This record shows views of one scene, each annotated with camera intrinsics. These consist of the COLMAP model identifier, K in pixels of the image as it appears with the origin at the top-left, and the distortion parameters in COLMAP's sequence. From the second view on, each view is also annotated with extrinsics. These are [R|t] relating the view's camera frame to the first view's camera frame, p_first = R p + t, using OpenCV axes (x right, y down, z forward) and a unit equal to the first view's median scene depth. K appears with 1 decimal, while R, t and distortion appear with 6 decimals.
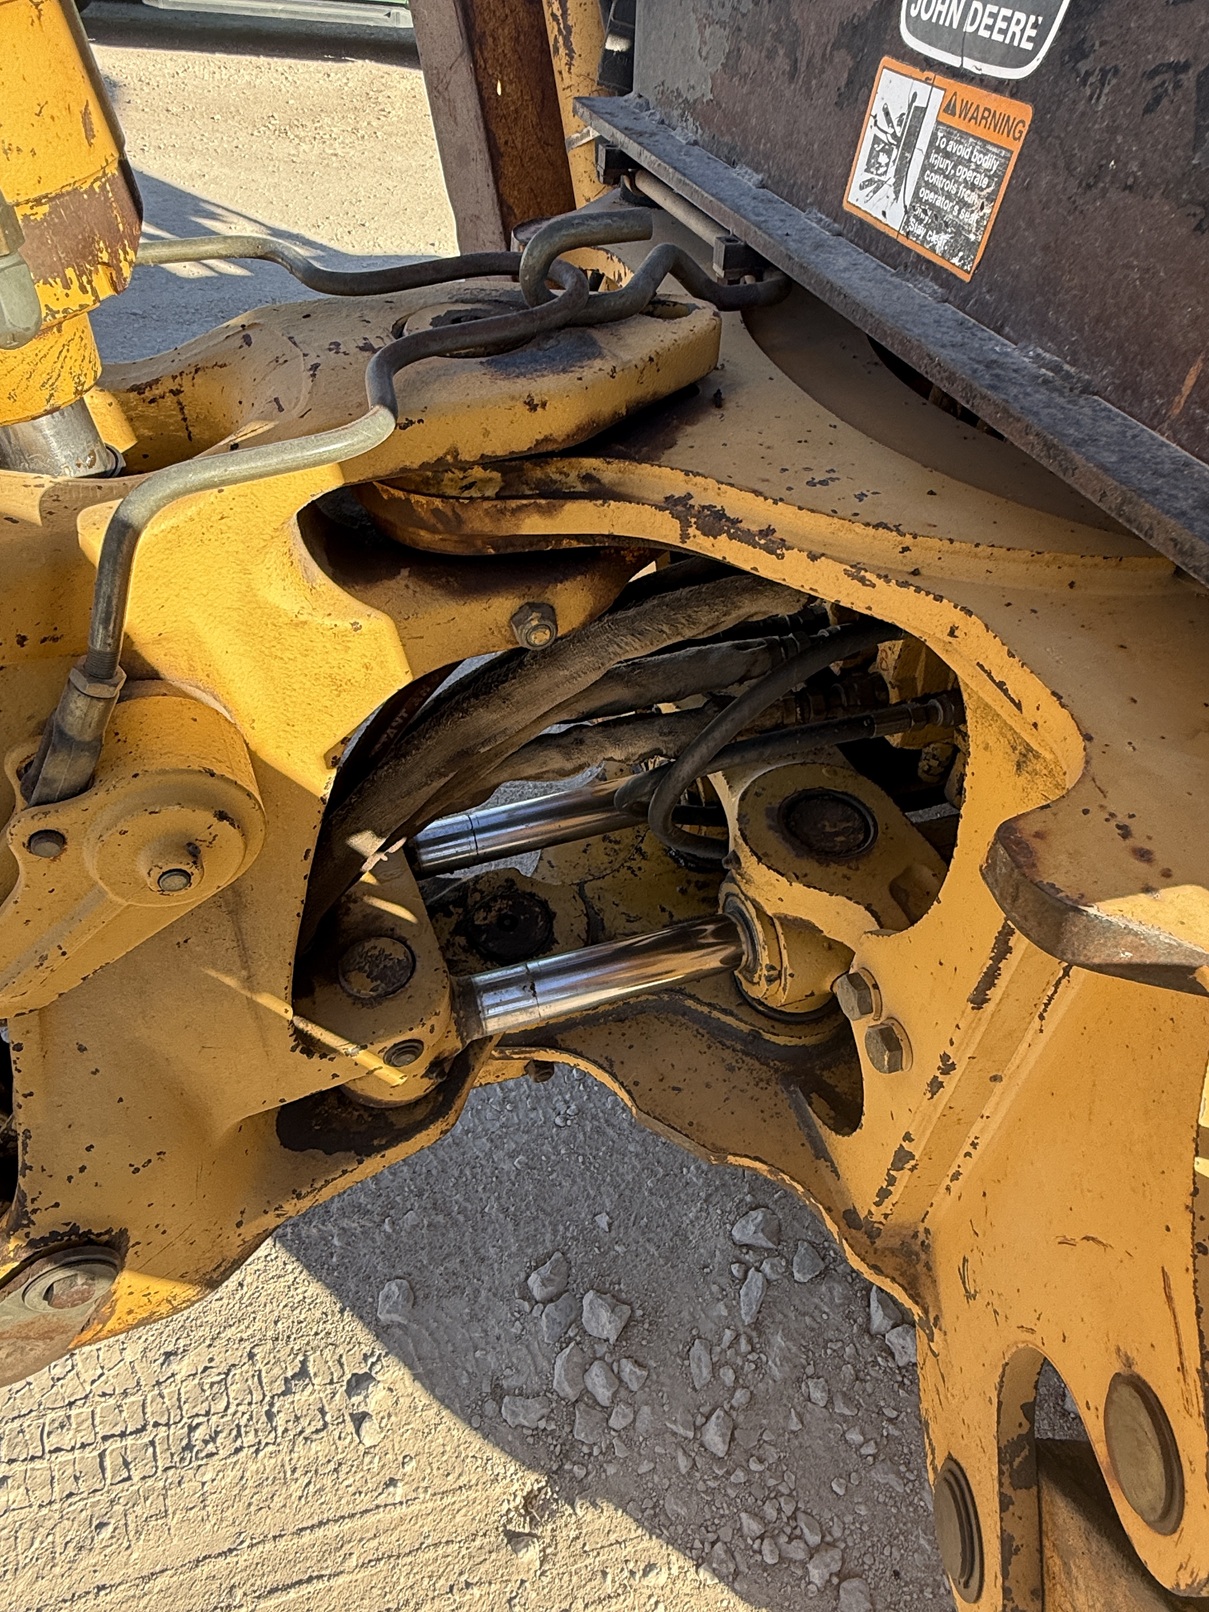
lens RADIAL K [[1006.1, 0, 604.9], [0, 1006.1, 769.3], [0, 0, 1]] dist [-0.003652, 0.001361]
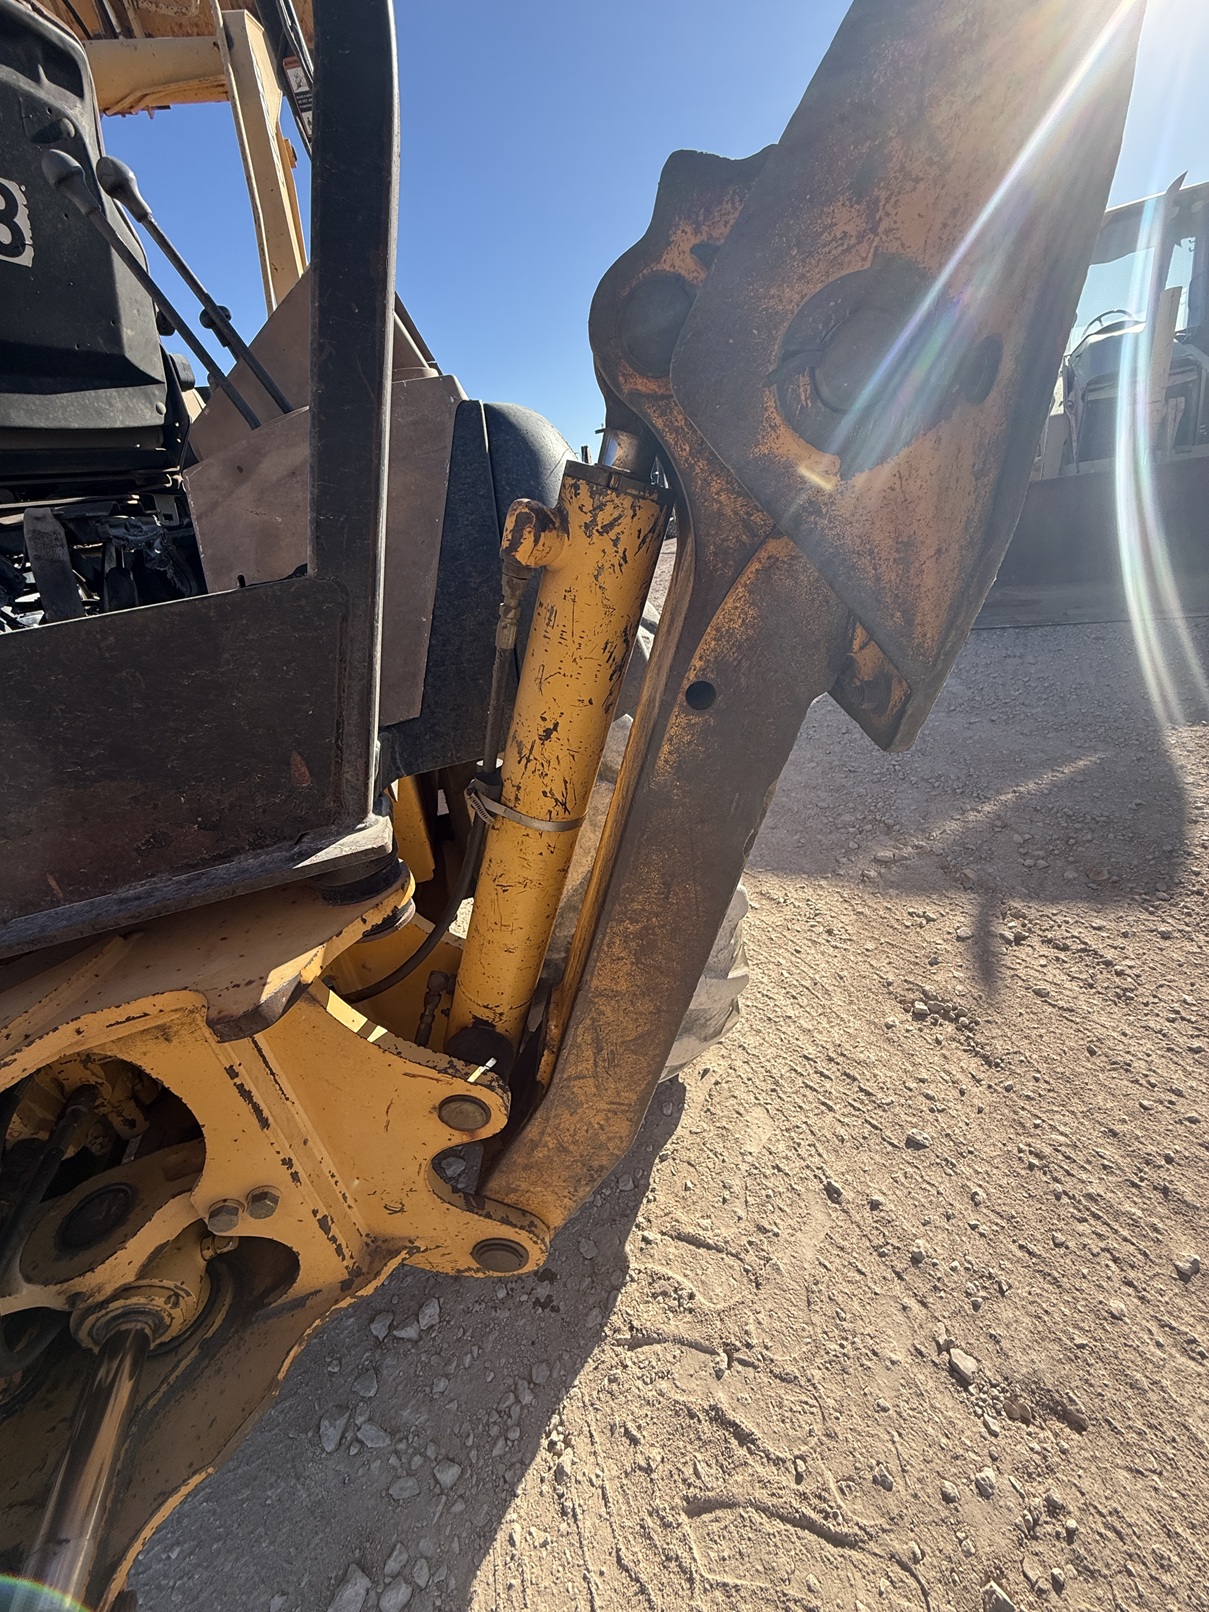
lens RADIAL K [[643.8, 0, 604.5], [0, 643.8, 806.0], [0, 0, 1]] dist [-0.002062, 0.001367]
pose [[0.004141, -0.482747, 0.875750, -0.327583], [0.781301, 0.548162, 0.298474, 0.026995], [-0.624140, 0.682989, 0.379441, -0.237031]]
